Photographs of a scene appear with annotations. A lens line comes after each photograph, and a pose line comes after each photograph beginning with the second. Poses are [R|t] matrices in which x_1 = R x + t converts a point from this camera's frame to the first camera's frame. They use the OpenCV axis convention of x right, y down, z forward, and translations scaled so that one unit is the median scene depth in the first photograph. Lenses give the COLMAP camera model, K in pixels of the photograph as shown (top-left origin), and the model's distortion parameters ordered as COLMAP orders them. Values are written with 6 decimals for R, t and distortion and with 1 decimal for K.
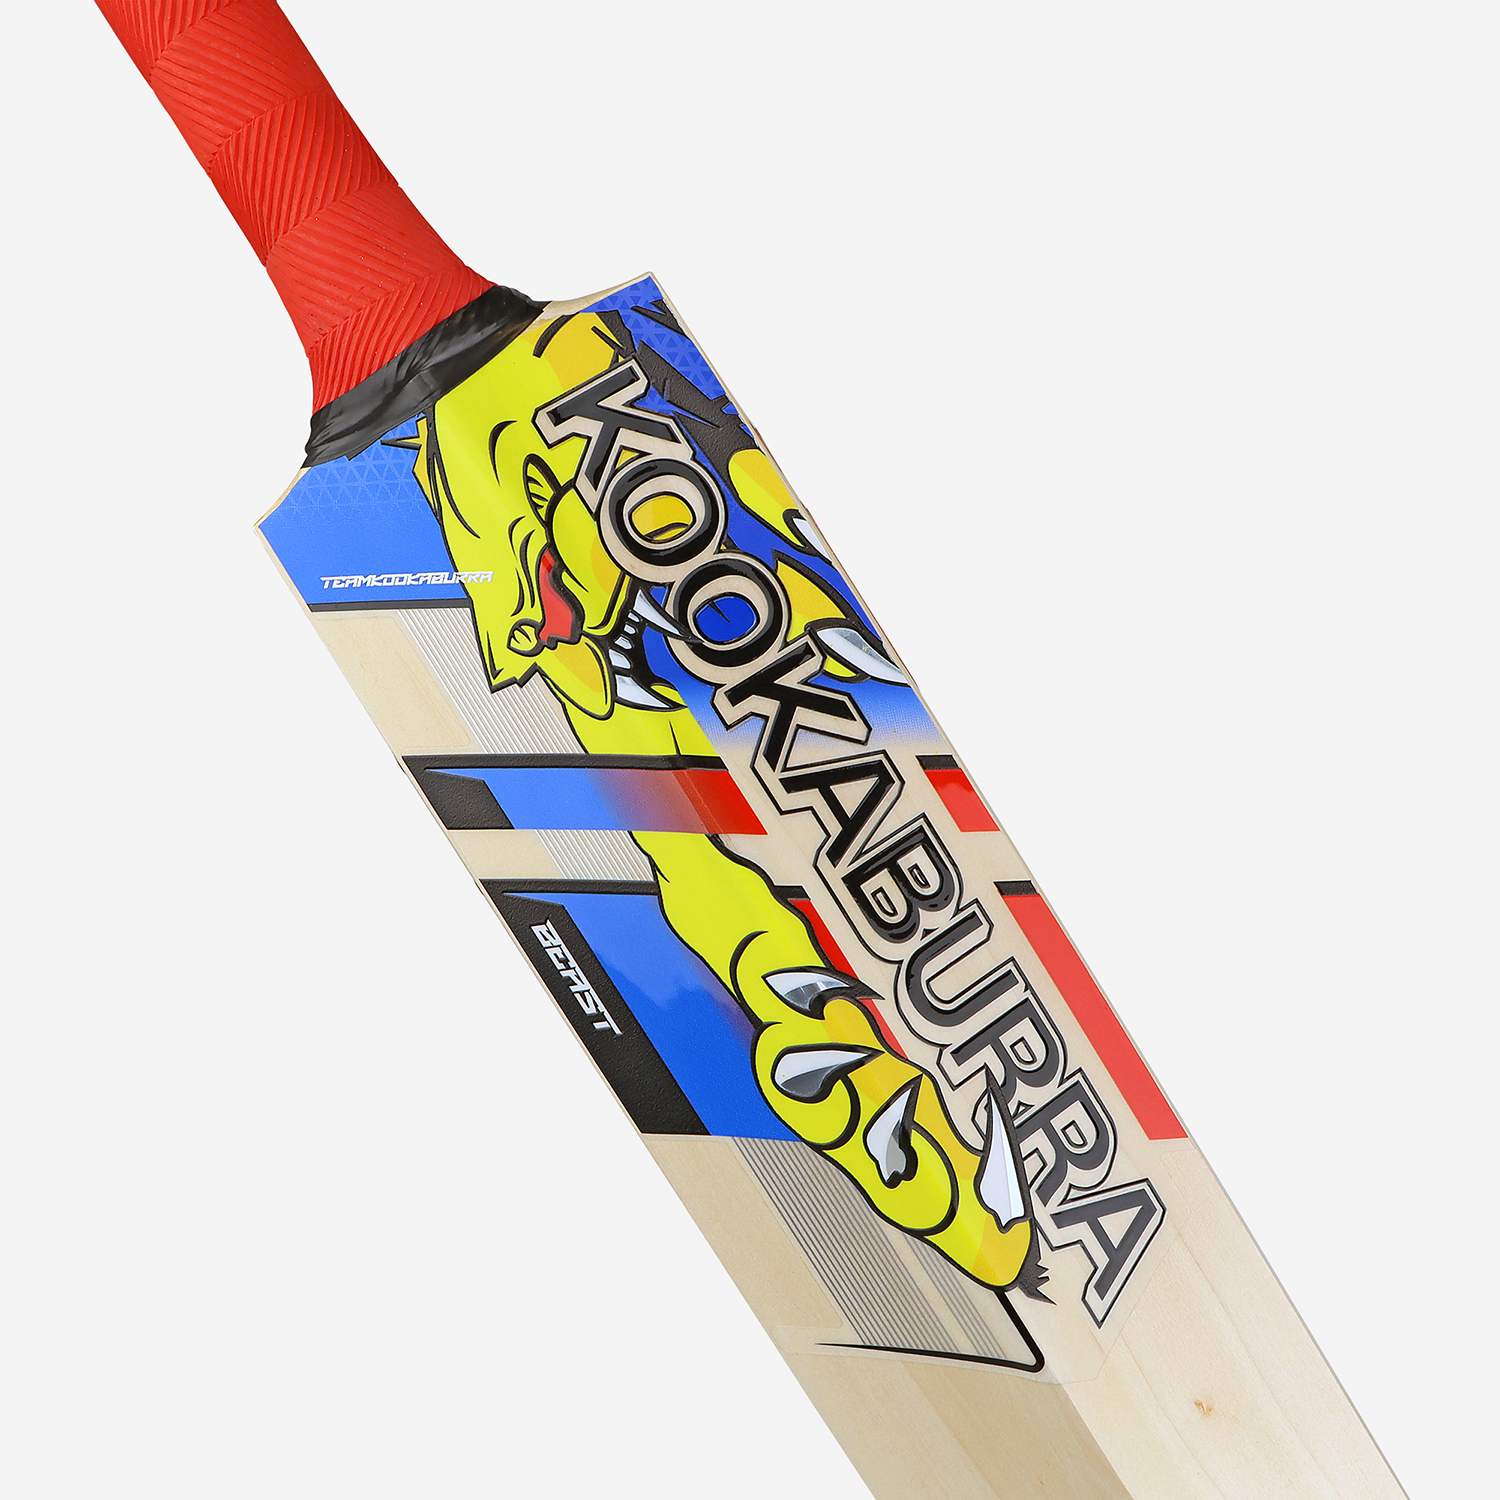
lens RADIAL K [[2232.0, 0, 750.0], [0, 2232.0, 750.0], [0, 0, 1]] dist [-0.247075, 0.018192]
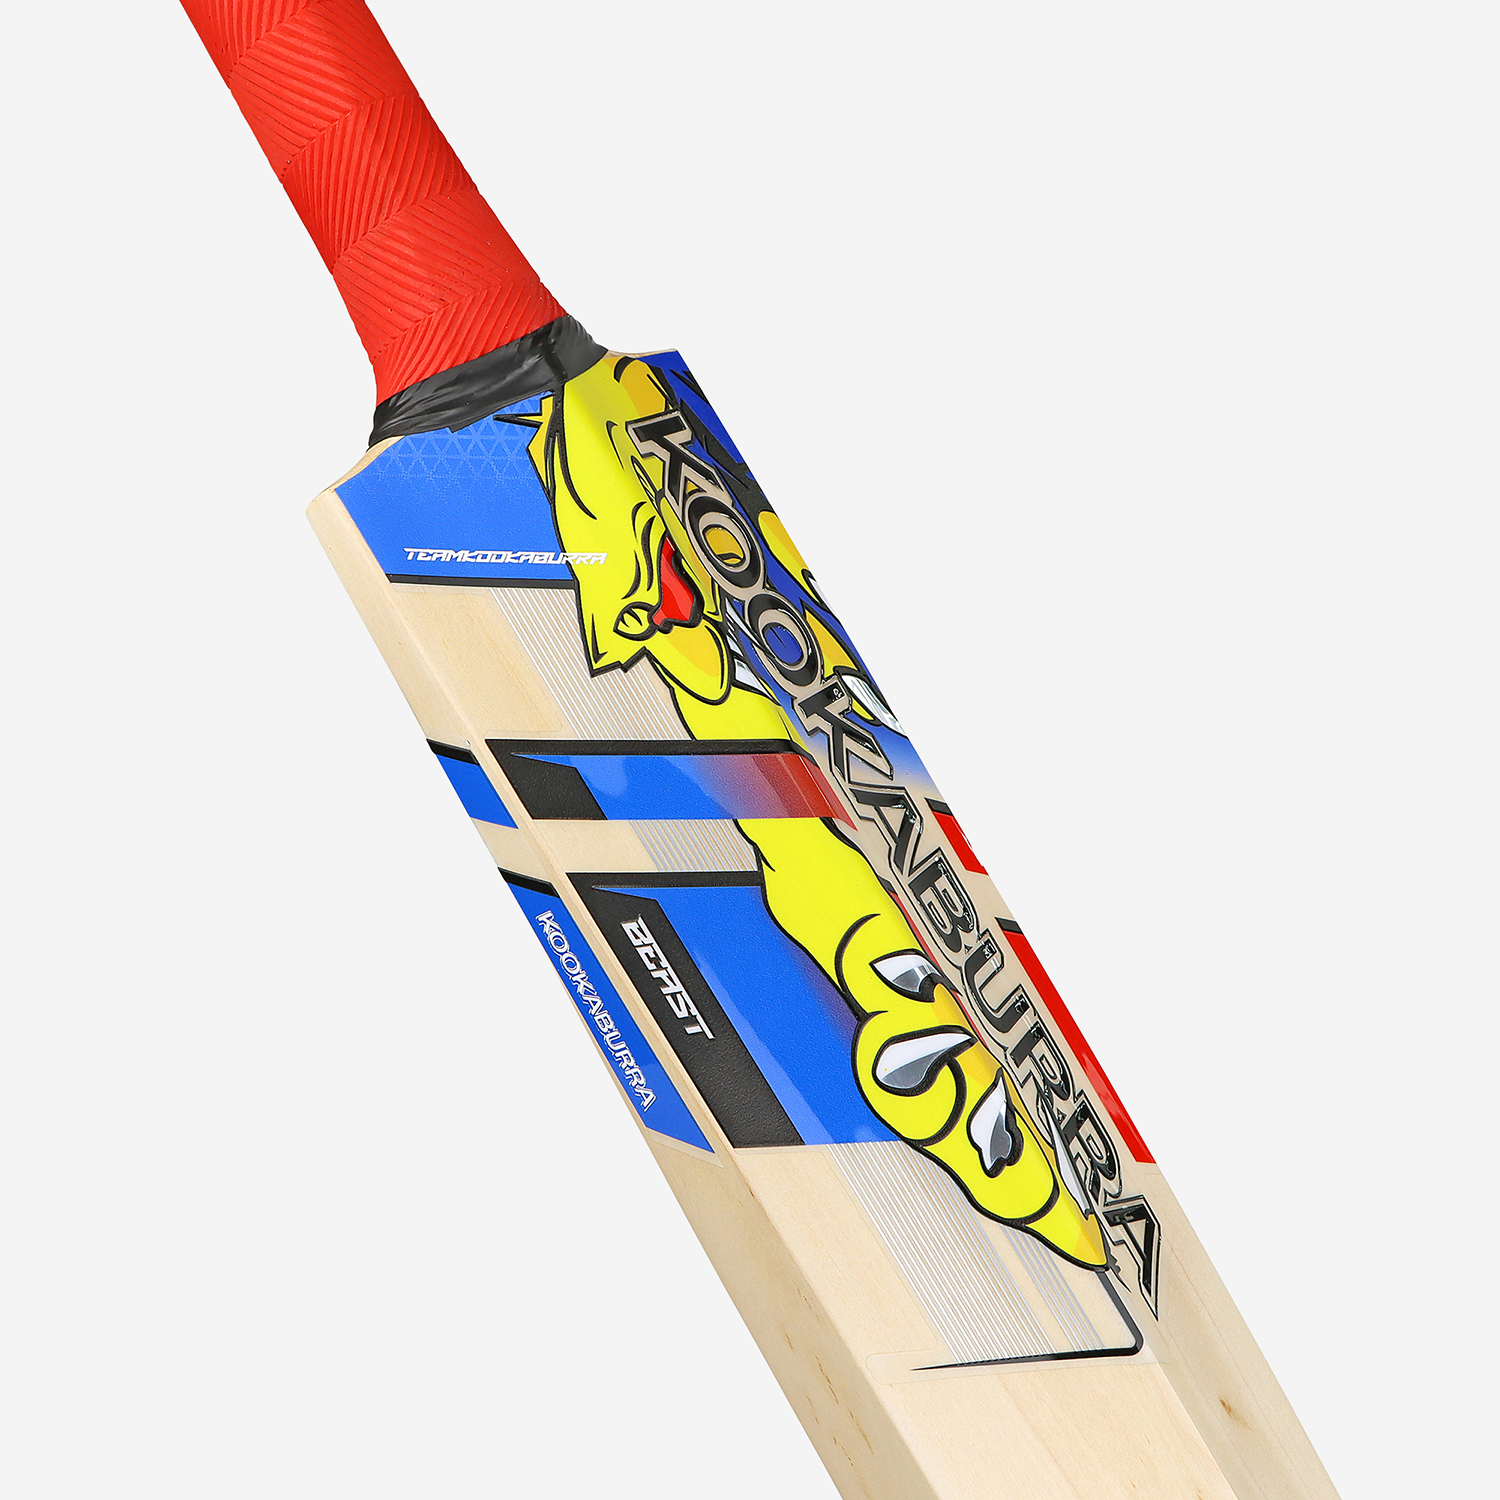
lens RADIAL K [[2232.0, 0, 750.0], [0, 2232.0, 750.0], [0, 0, 1]] dist [-0.247075, 0.018192]
pose [[0.815201, 0.134616, 0.563316, -0.607798], [0.093824, 0.929074, -0.357798, 0.361195], [-0.571528, 0.344530, 0.744752, 0.248239]]
